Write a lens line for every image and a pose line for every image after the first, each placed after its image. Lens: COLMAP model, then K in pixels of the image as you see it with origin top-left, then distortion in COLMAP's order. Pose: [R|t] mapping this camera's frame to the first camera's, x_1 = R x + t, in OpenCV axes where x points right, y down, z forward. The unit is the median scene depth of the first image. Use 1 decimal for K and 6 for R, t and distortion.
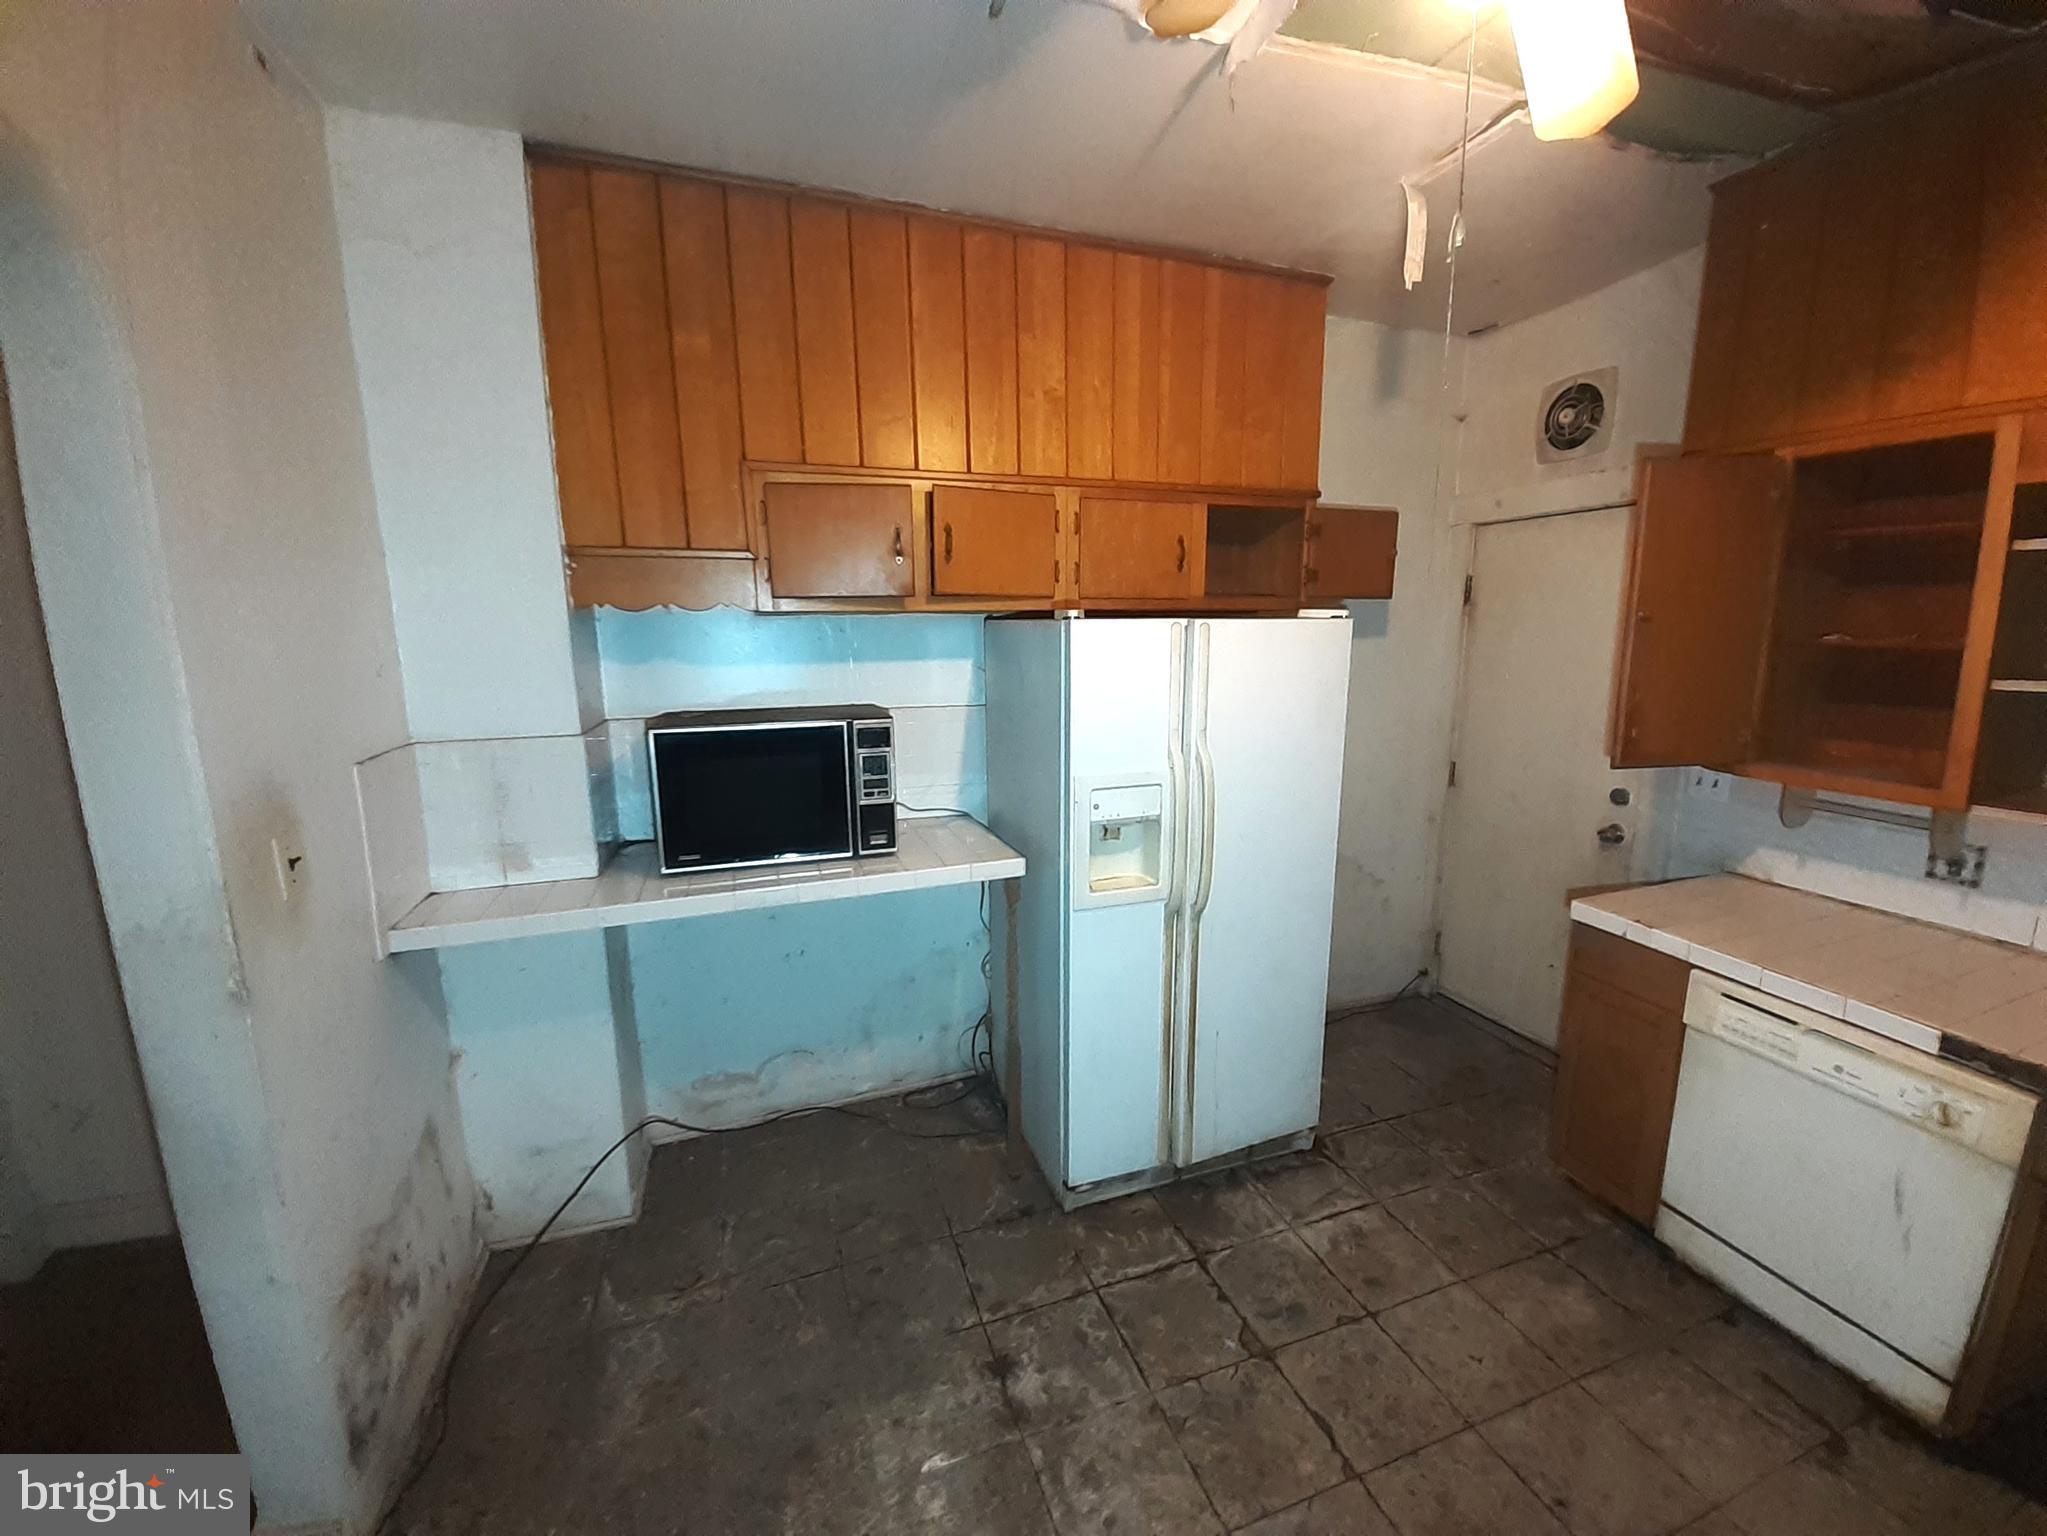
lens RADIAL K [[811.2, 0, 1024.8], [0, 811.2, 768.7], [0, 0, 1]] dist [0.007362, -0.006553]
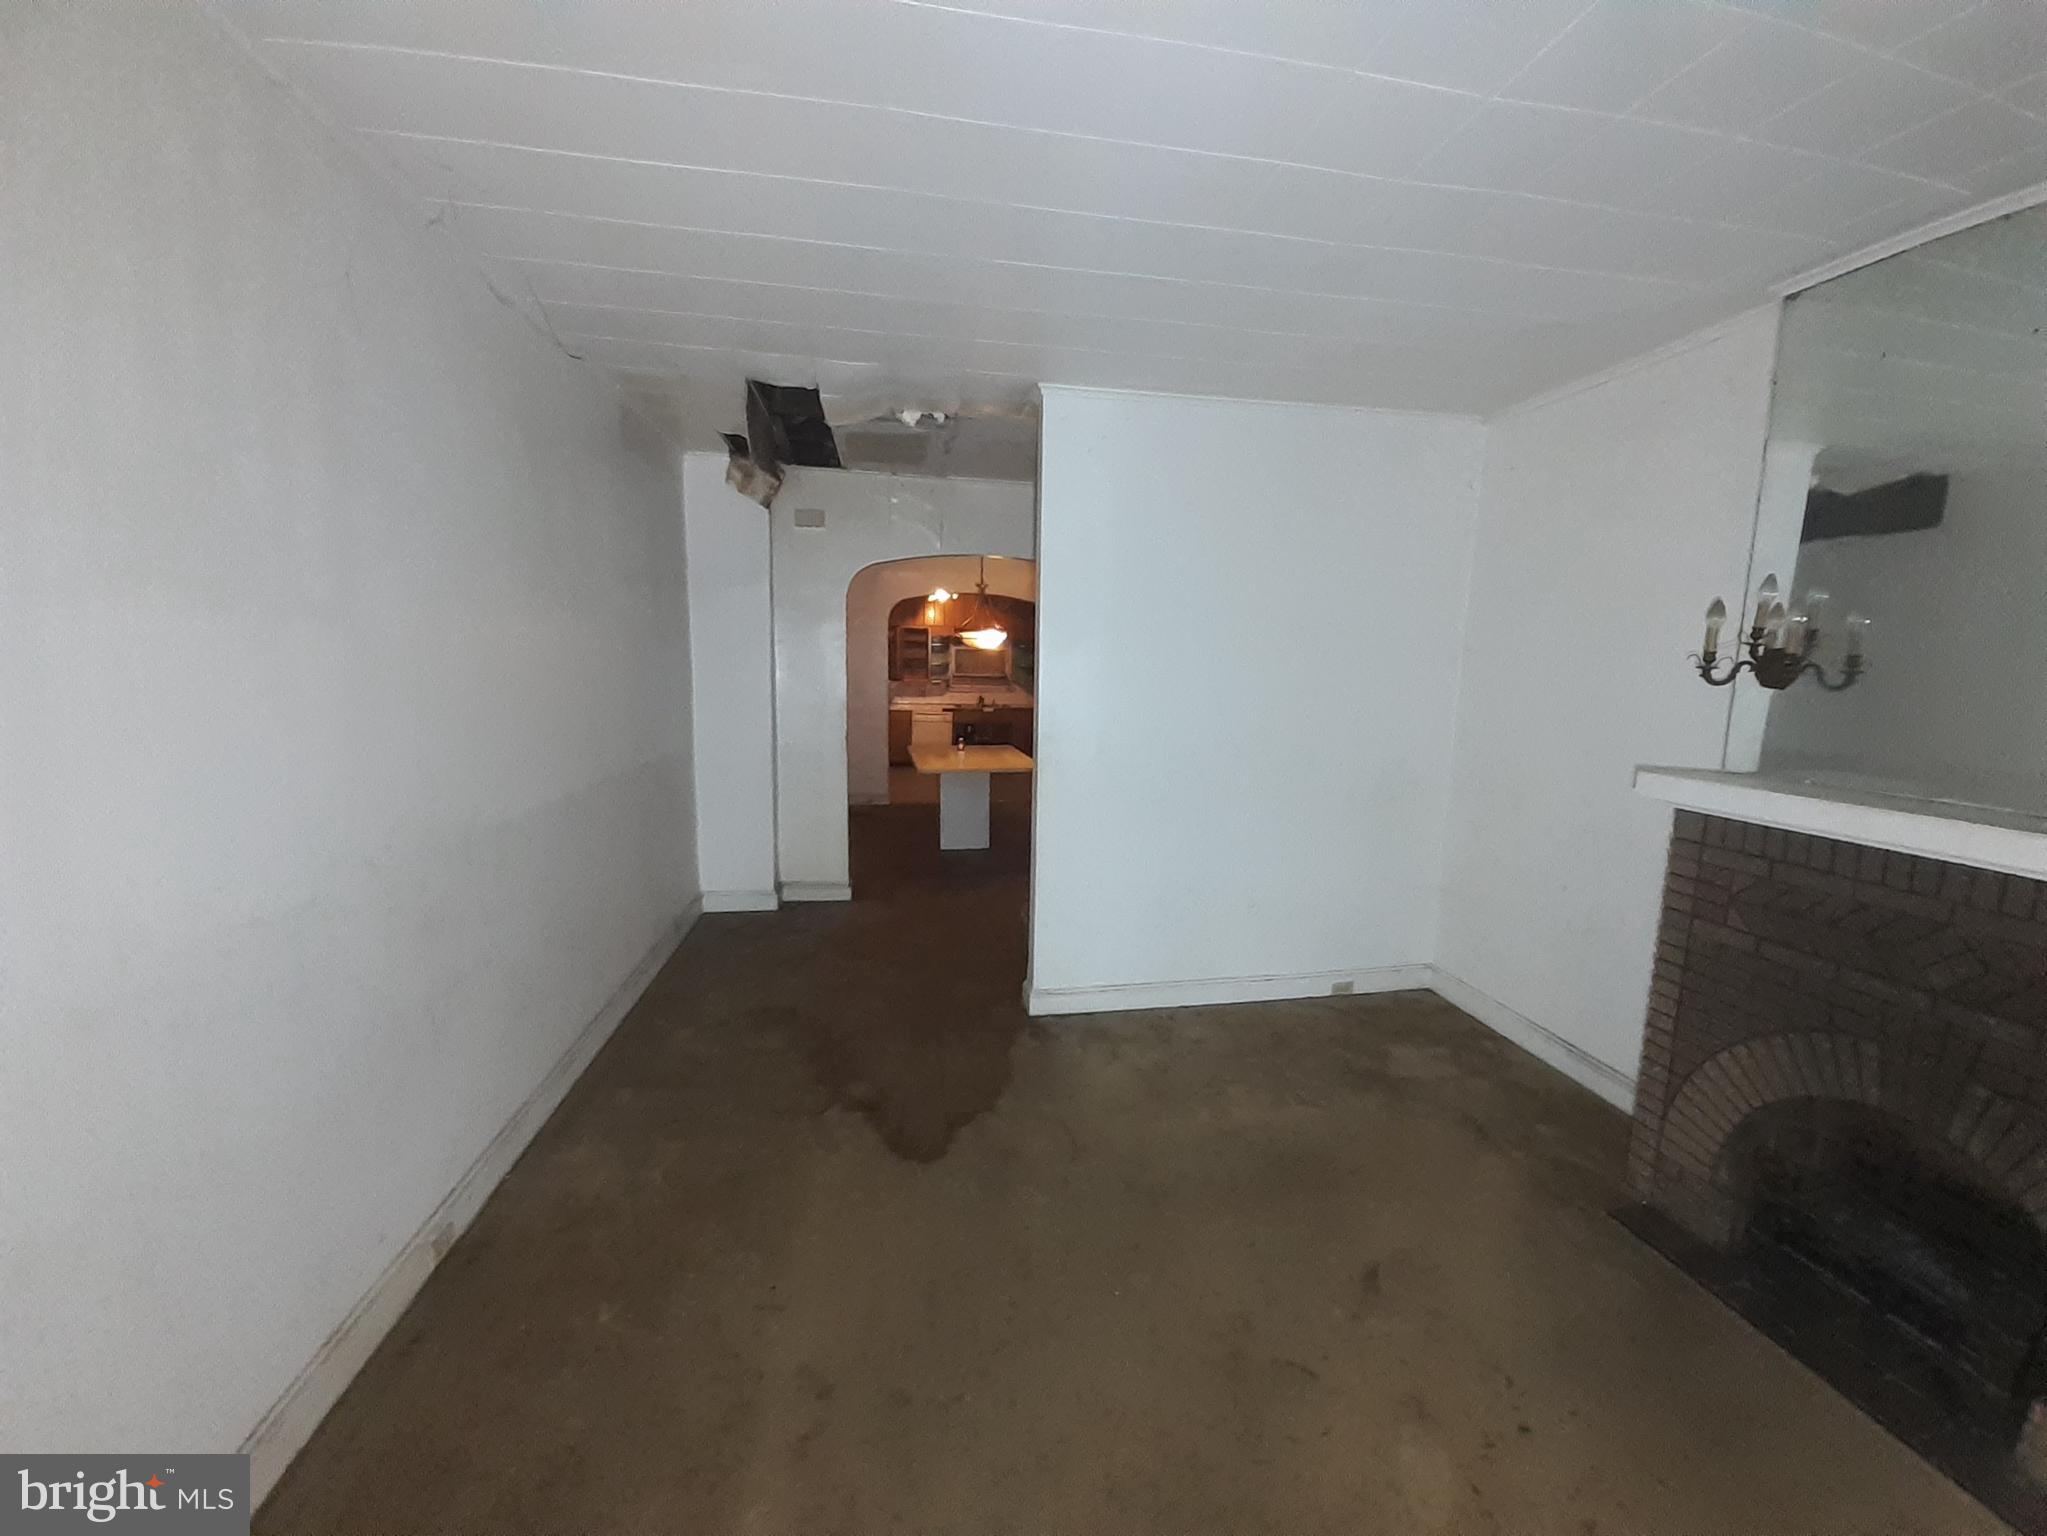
lens RADIAL K [[811.2, 0, 1030.2], [0, 811.2, 757.9], [0, 0, 1]] dist [0.007362, -0.006553]
pose [[0.169872, -0.111989, 0.979082, -4.646609], [0.137727, 0.986469, 0.088938, 0.162153], [-0.975795, 0.119738, 0.182997, -0.858669]]
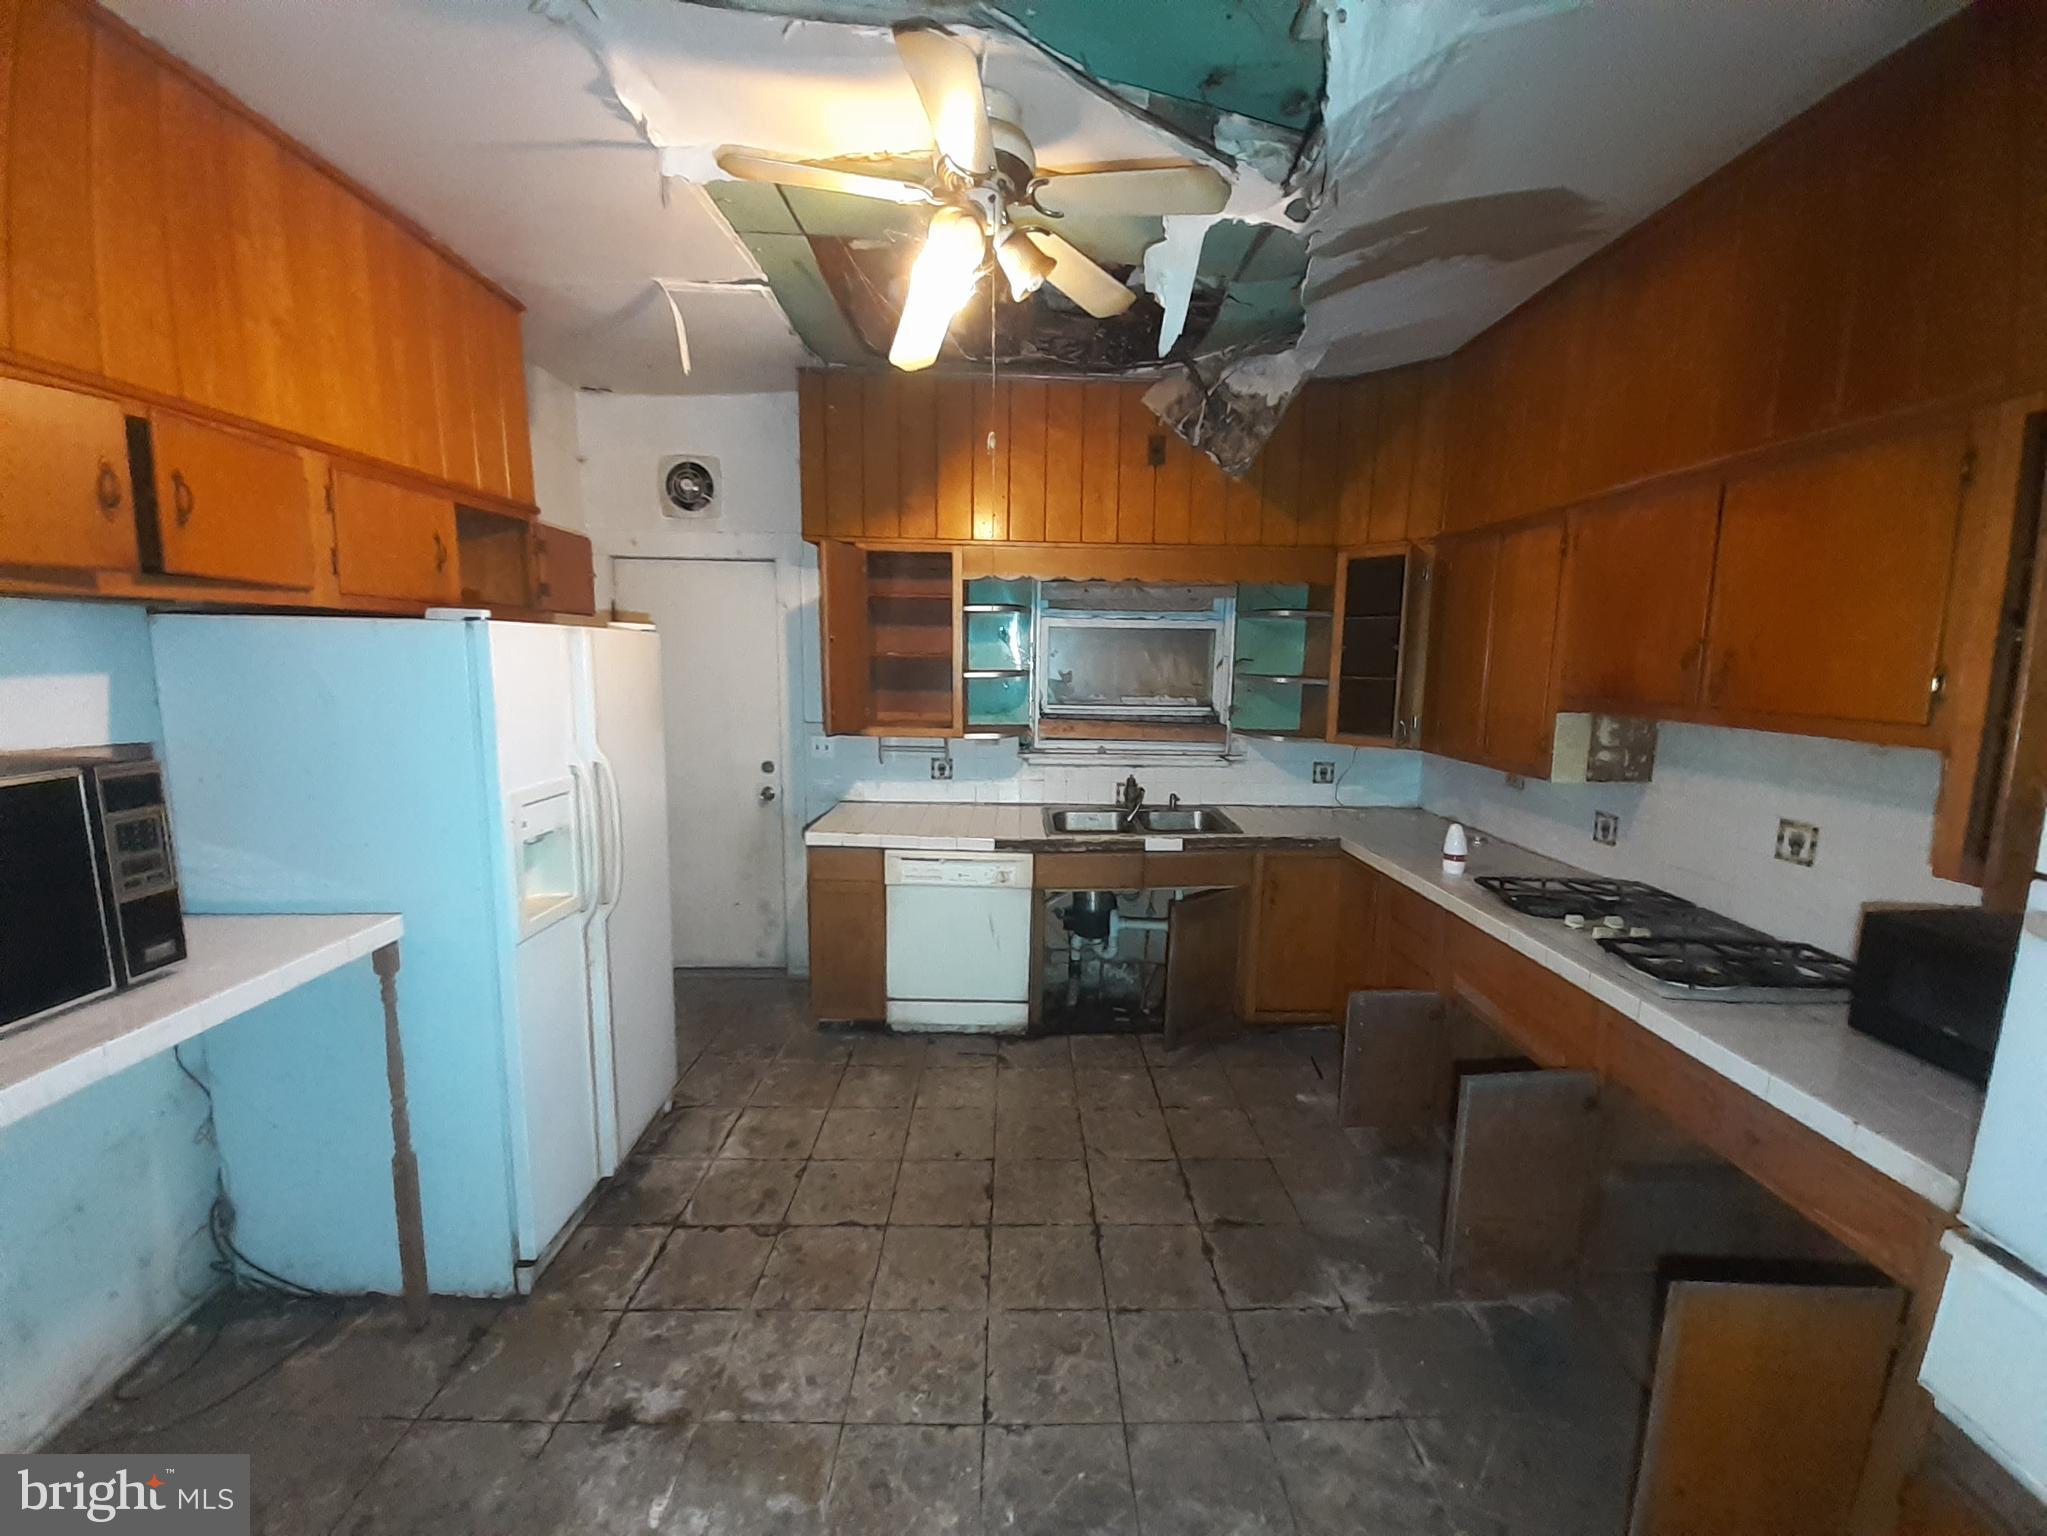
lens RADIAL K [[811.2, 0, 1041.3], [0, 811.2, 763.7], [0, 0, 1]] dist [0.007362, -0.006553]
pose [[0.305128, -0.114904, 0.945354, -0.584308], [0.149591, 0.986154, 0.071580, 0.000604], [-0.940489, 0.119576, 0.318092, 0.138802]]
